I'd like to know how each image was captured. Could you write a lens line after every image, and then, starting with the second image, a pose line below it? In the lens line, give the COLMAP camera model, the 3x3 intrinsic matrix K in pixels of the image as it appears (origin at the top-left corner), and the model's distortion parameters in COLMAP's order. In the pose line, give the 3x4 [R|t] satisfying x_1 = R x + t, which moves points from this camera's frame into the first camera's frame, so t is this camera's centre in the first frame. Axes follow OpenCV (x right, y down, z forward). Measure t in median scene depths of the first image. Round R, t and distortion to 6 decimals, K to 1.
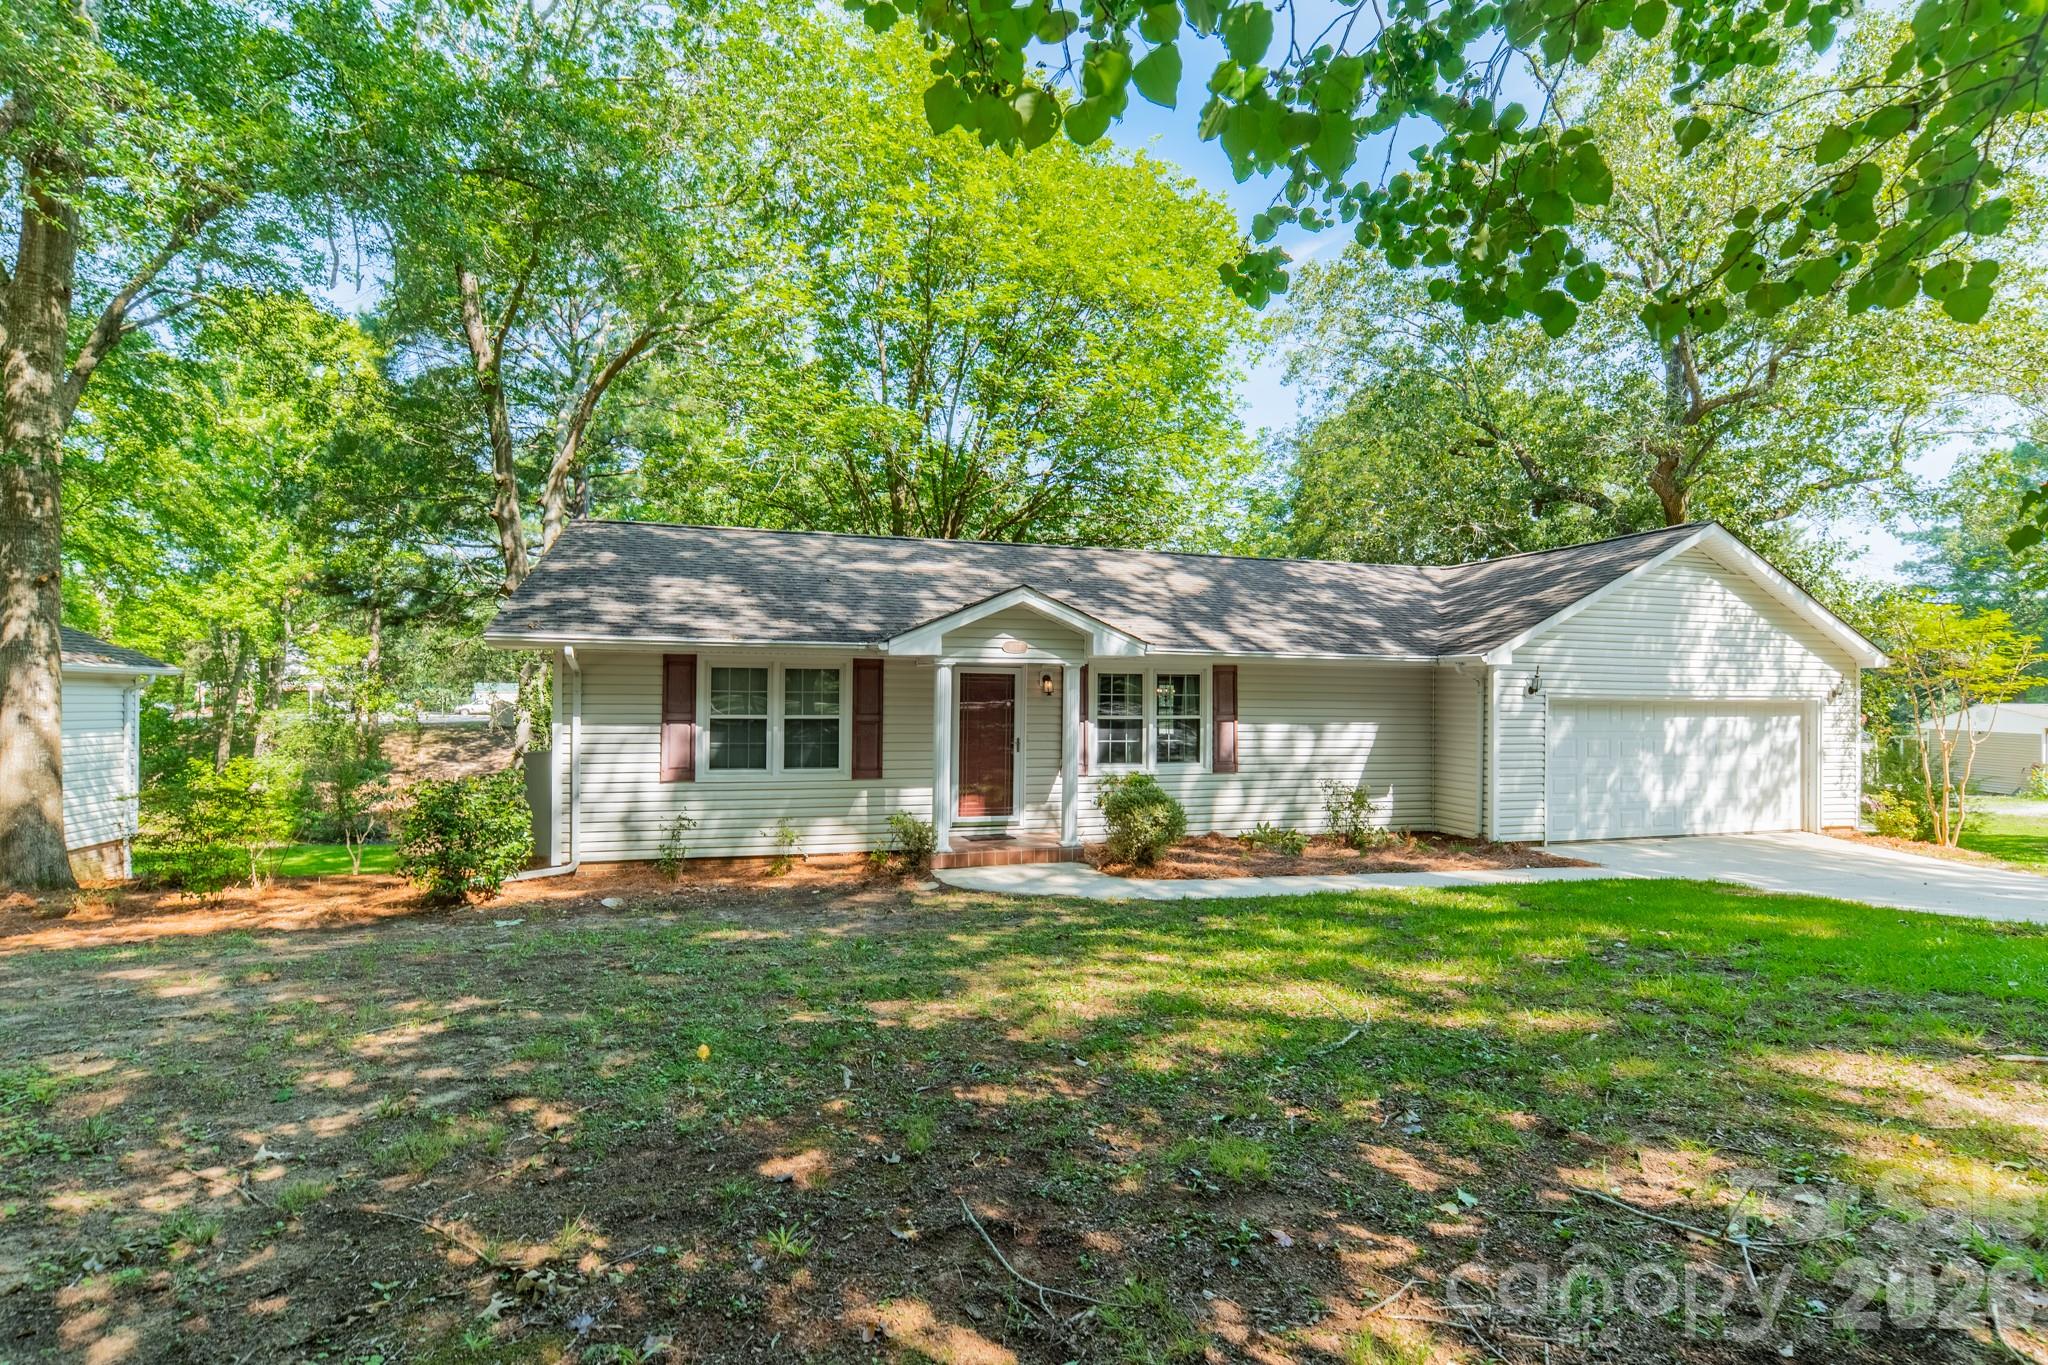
lens RADIAL K [[945.8, 0, 1024.0], [0, 945.8, 684.7], [0, 0, 1]] dist [0.005956, 0.000723]
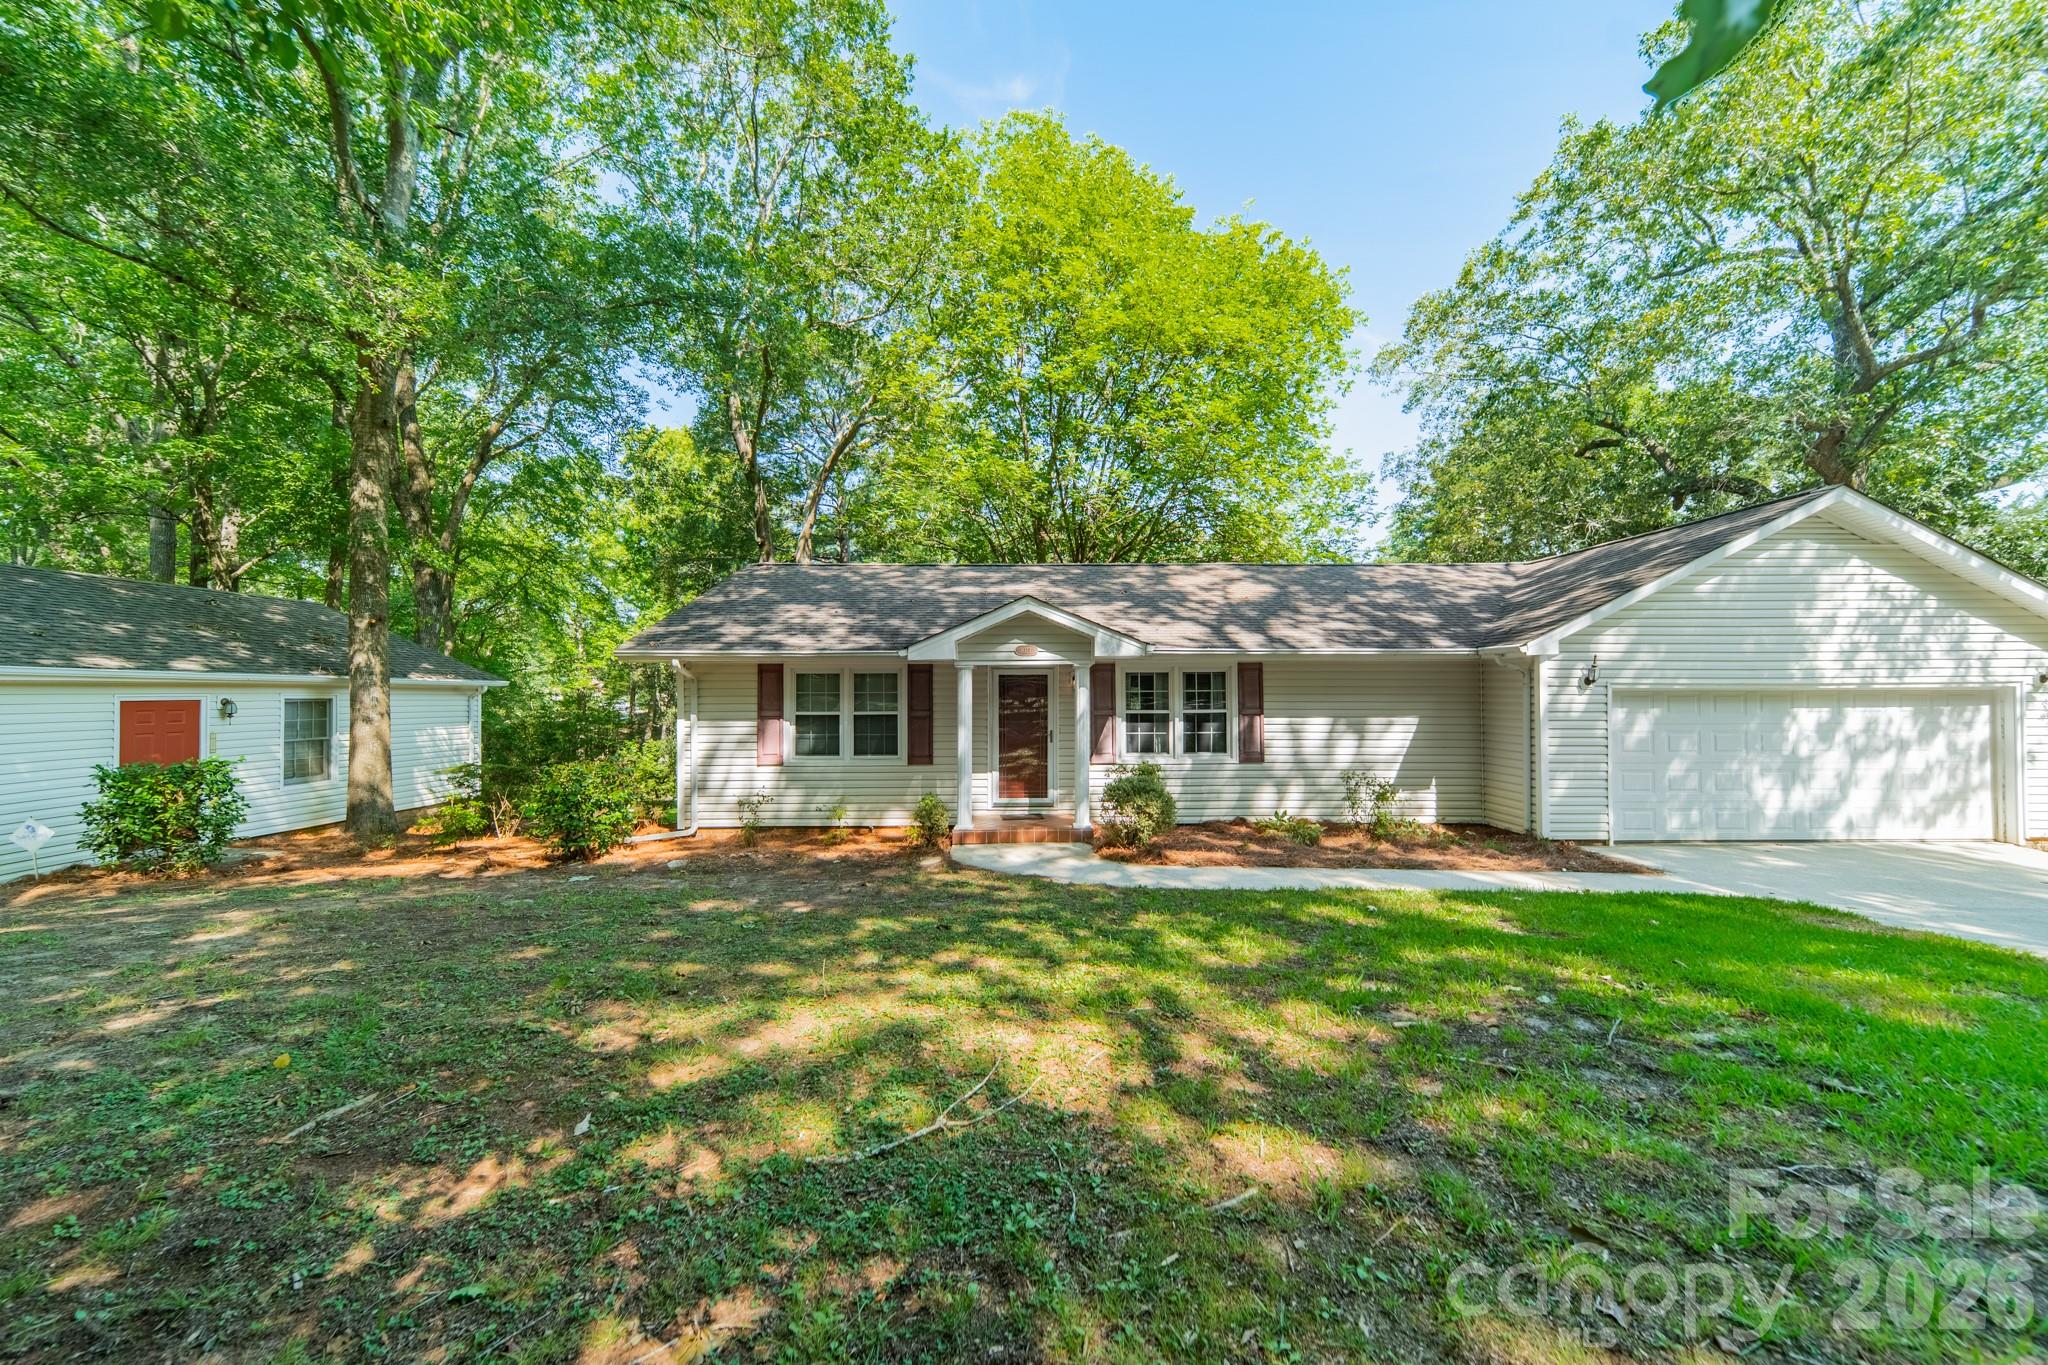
lens RADIAL K [[707.8, 0, 1022.8], [0, 707.8, 692.3], [0, 0, 1]] dist [0.009693, -0.000166]
pose [[0.960339, -0.011577, -0.278595, 0.191984], [0.014767, 0.999847, 0.009356, 0.000975], [0.278444, -0.013099, 0.960363, 0.161843]]
